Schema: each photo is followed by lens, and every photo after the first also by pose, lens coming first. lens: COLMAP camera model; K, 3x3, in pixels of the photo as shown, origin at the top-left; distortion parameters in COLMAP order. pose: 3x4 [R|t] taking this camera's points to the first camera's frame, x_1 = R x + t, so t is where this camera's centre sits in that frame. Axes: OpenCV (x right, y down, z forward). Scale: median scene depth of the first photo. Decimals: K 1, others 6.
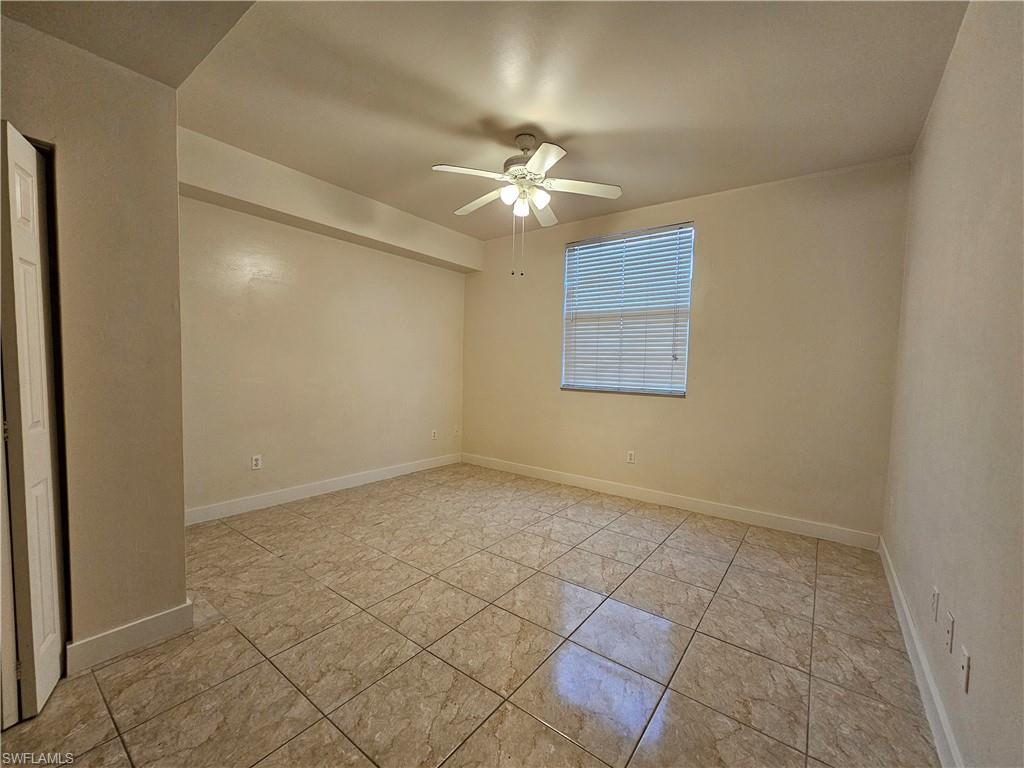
lens RADIAL K [[420.3, 0, 511.6], [0, 420.3, 389.9], [0, 0, 1]] dist [-0.002997, 0.001718]
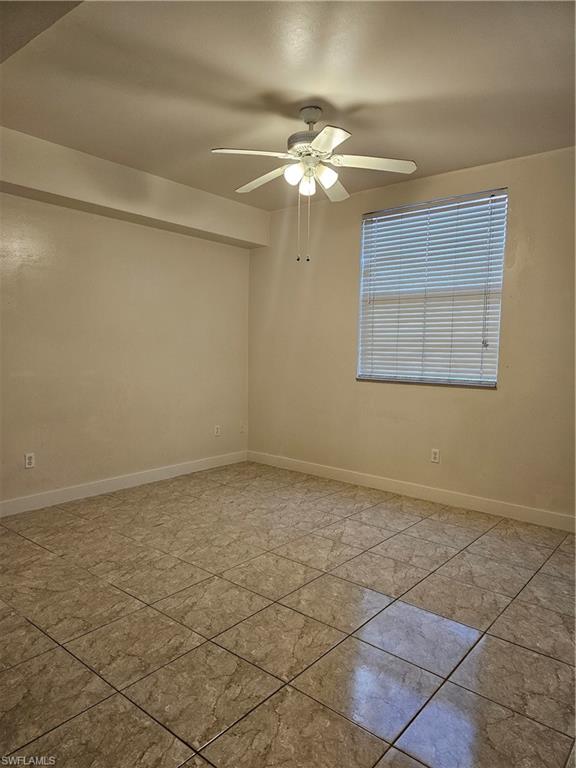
lens RADIAL K [[511.9, 0, 280.0], [0, 511.9, 388.9], [0, 0, 1]] dist [0.064588, -0.049426]
pose [[0.998295, -0.005090, -0.058156, 0.026048], [0.006541, 0.999671, 0.024791, -0.015668], [0.058011, -0.025129, 0.998000, -0.146441]]
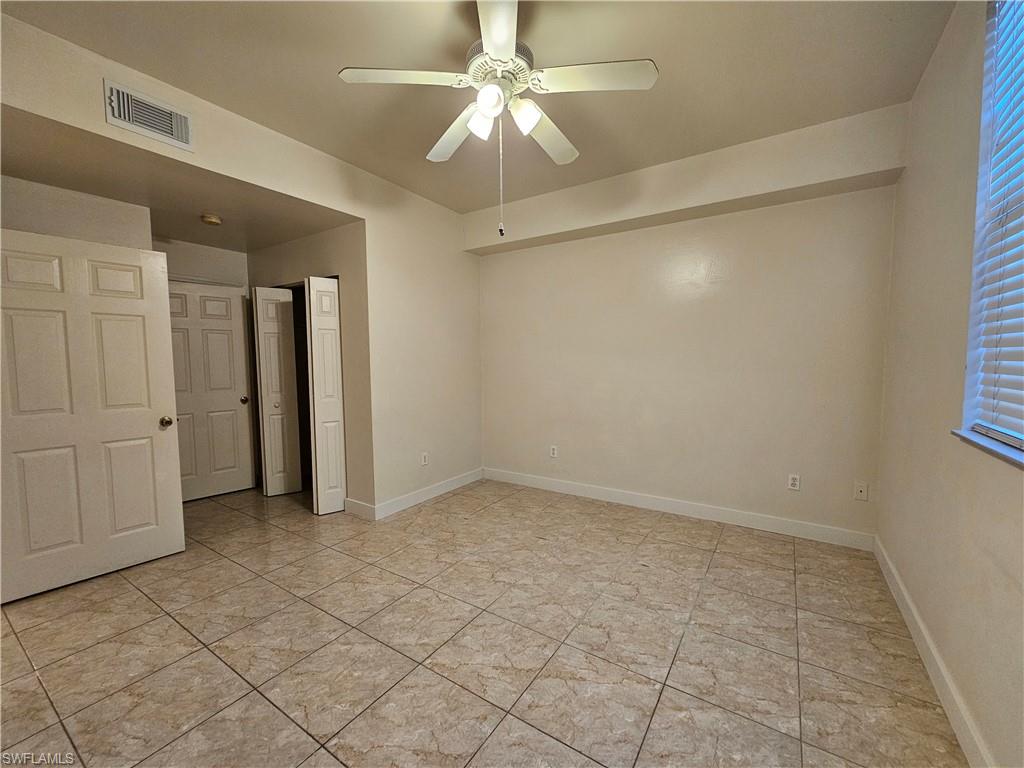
lens RADIAL K [[420.3, 0, 509.2], [0, 420.3, 376.1], [0, 0, 1]] dist [-0.002997, 0.001718]
pose [[0.057812, 0.011619, -0.998260, 0.654007], [-0.046642, 0.998872, 0.008925, -0.049036], [0.997237, 0.046045, 0.058289, 0.932233]]
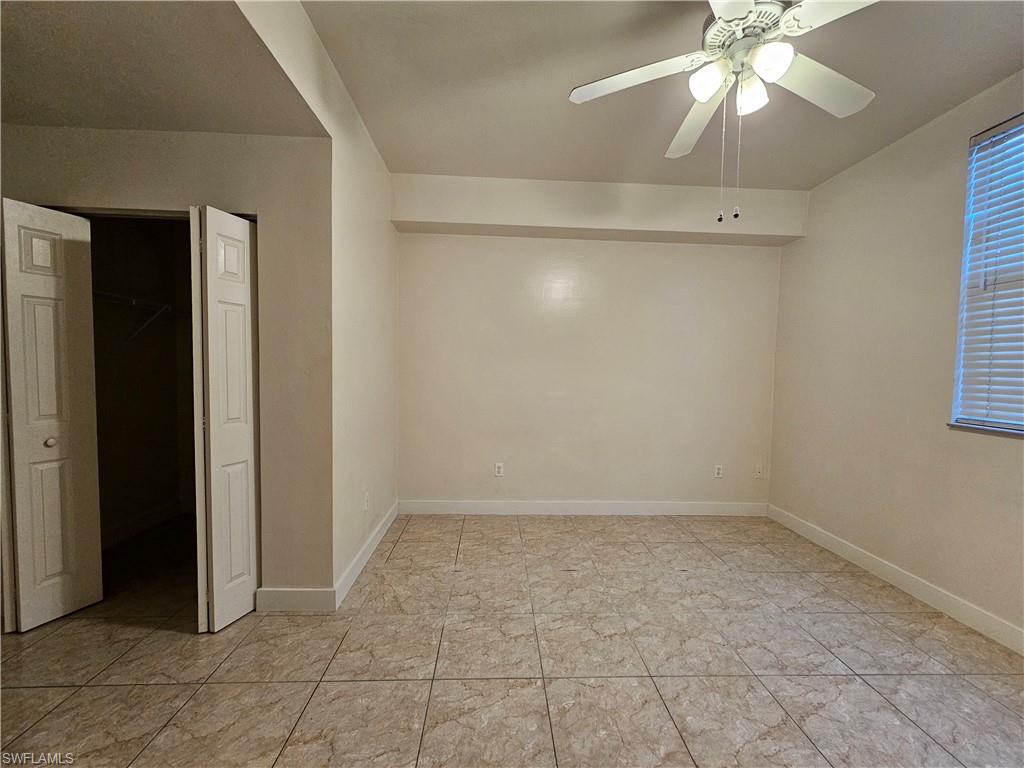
lens RADIAL K [[420.3, 0, 513.7], [0, 420.3, 385.1], [0, 0, 1]] dist [-0.002997, 0.001718]
pose [[0.638582, 0.020526, -0.769280, 0.256513], [-0.047764, 0.998774, -0.012999, -0.029878], [0.768070, 0.045045, 0.638779, 0.407309]]
